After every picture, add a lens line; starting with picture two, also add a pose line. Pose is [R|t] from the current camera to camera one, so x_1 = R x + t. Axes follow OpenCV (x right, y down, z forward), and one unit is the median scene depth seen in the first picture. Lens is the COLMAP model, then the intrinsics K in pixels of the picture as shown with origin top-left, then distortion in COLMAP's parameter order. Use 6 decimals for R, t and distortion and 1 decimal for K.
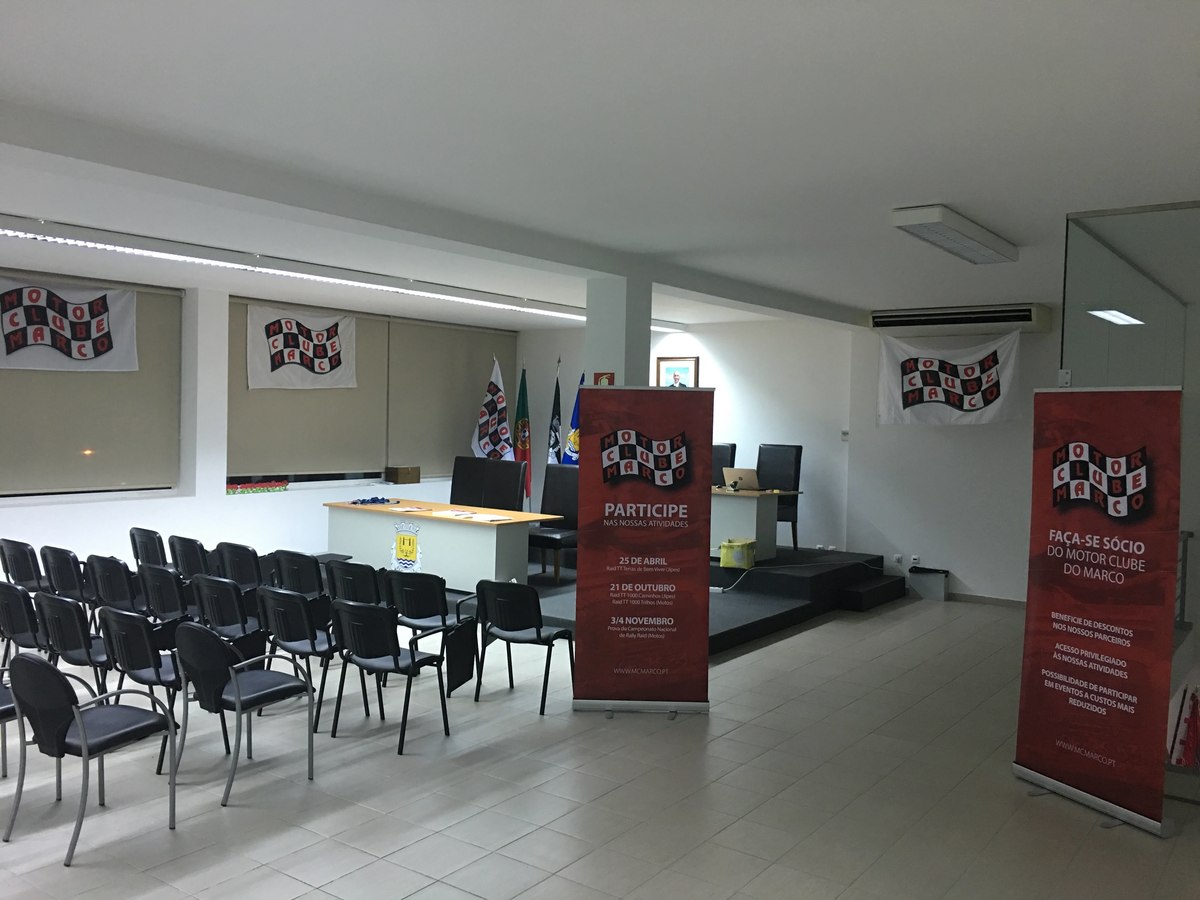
lens RADIAL K [[1013.2, 0, 600.0], [0, 1013.2, 450.0], [0, 0, 1]] dist [0.079289, -0.087813]
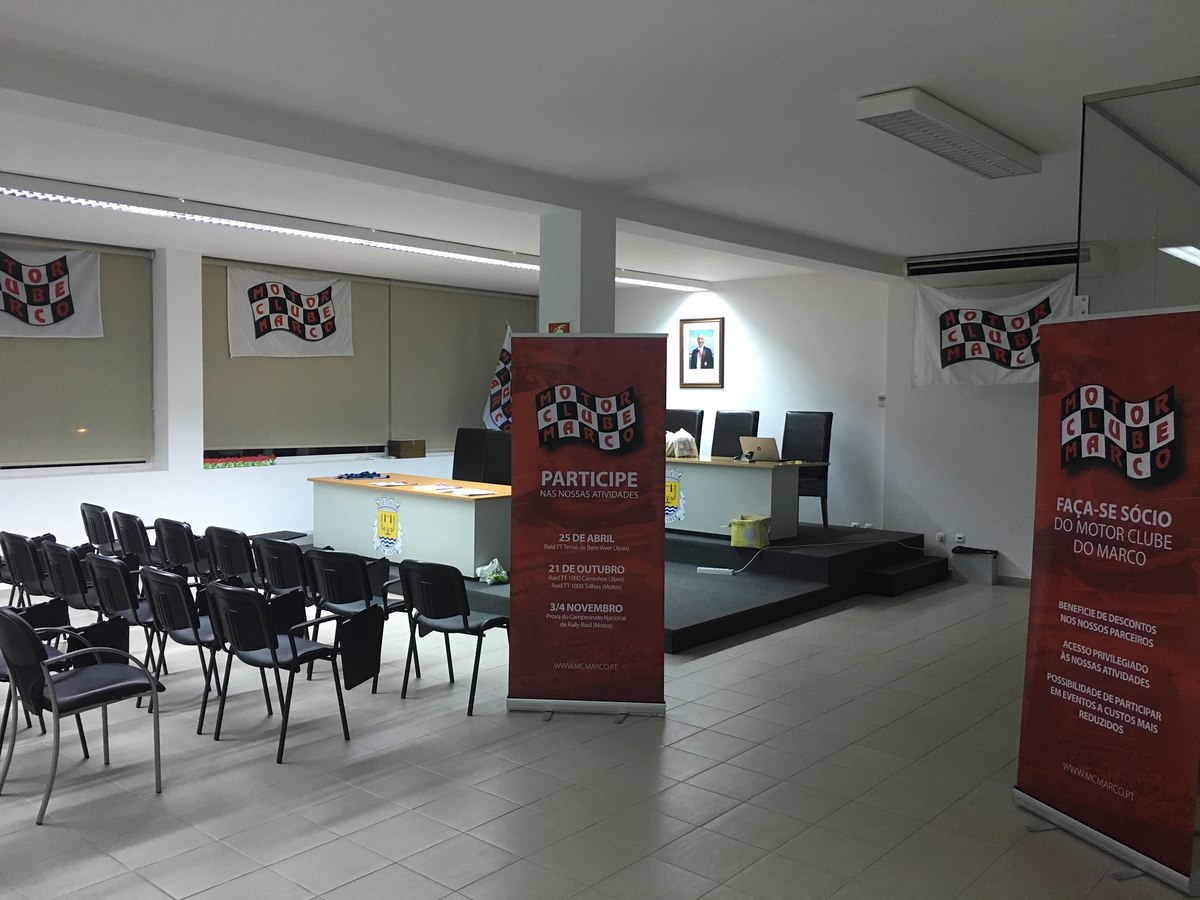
lens RADIAL K [[1013.2, 0, 600.0], [0, 1013.2, 450.0], [0, 0, 1]] dist [0.079289, -0.087813]
pose [[0.996096, -0.007078, -0.087990, 0.088708], [0.008711, 0.999797, 0.018183, 0.013425], [0.087843, -0.018878, 0.995955, 0.102900]]
